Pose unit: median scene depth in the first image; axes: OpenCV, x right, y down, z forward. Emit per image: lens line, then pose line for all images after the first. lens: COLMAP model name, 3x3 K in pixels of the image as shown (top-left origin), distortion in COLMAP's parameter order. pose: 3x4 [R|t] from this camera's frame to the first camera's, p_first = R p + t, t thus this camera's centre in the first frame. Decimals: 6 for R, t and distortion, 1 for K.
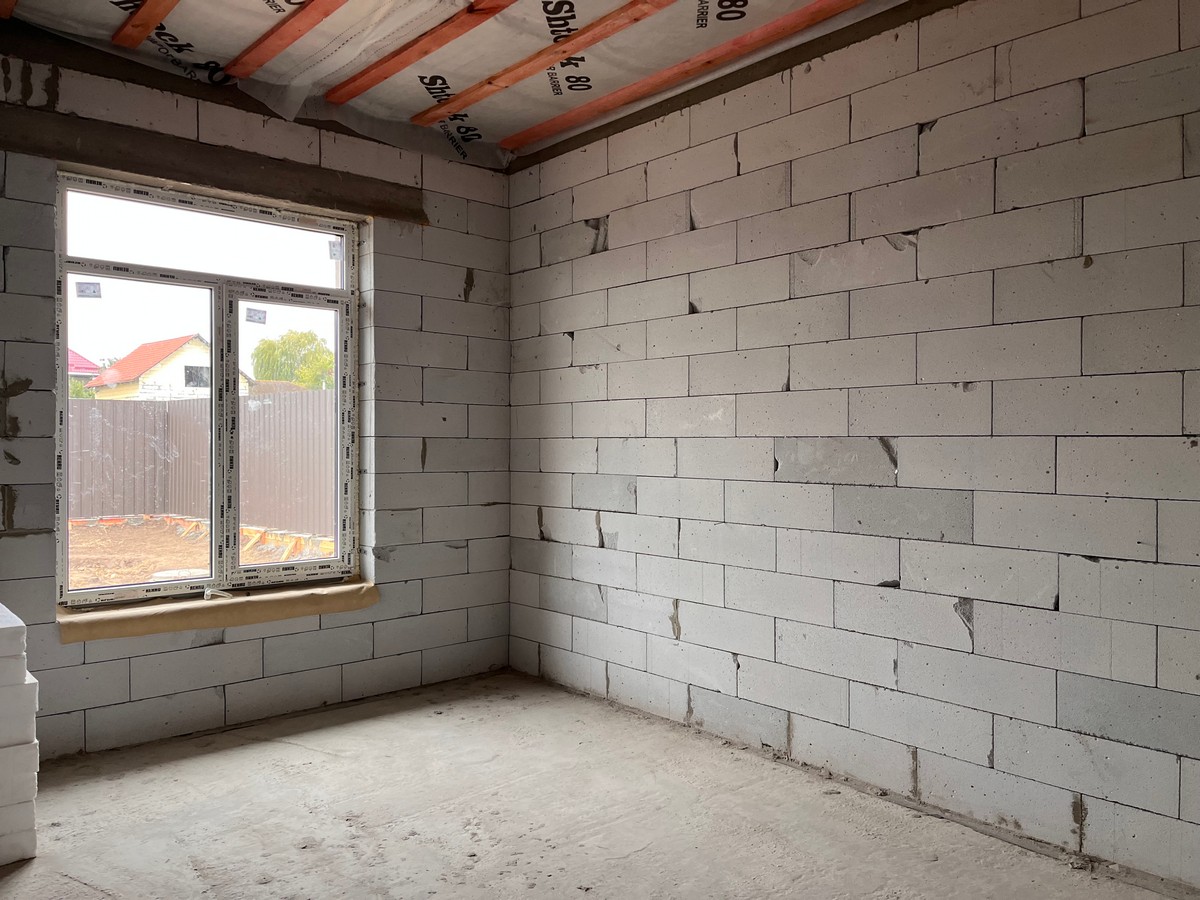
lens RADIAL K [[905.3, 0, 599.1], [0, 905.3, 451.9], [0, 0, 1]] dist [0.078964, -0.107070]
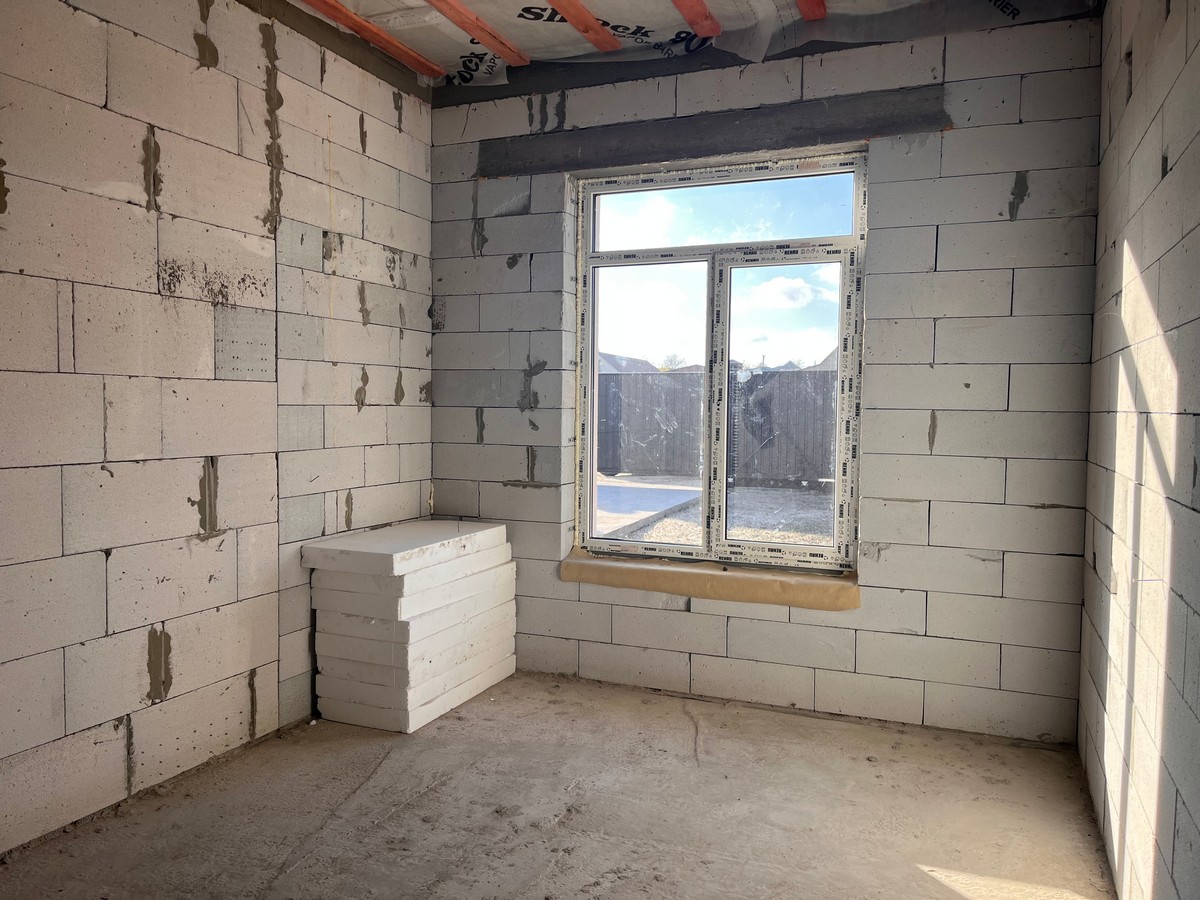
lens RADIAL K [[905.3, 0, 599.1], [0, 905.3, 451.9], [0, 0, 1]] dist [0.078964, -0.107070]
pose [[0.439520, 0.046359, -0.897036, 0.448910], [-0.018723, 0.998923, 0.042450, -0.009197], [0.898037, -0.001863, 0.439915, 0.476201]]
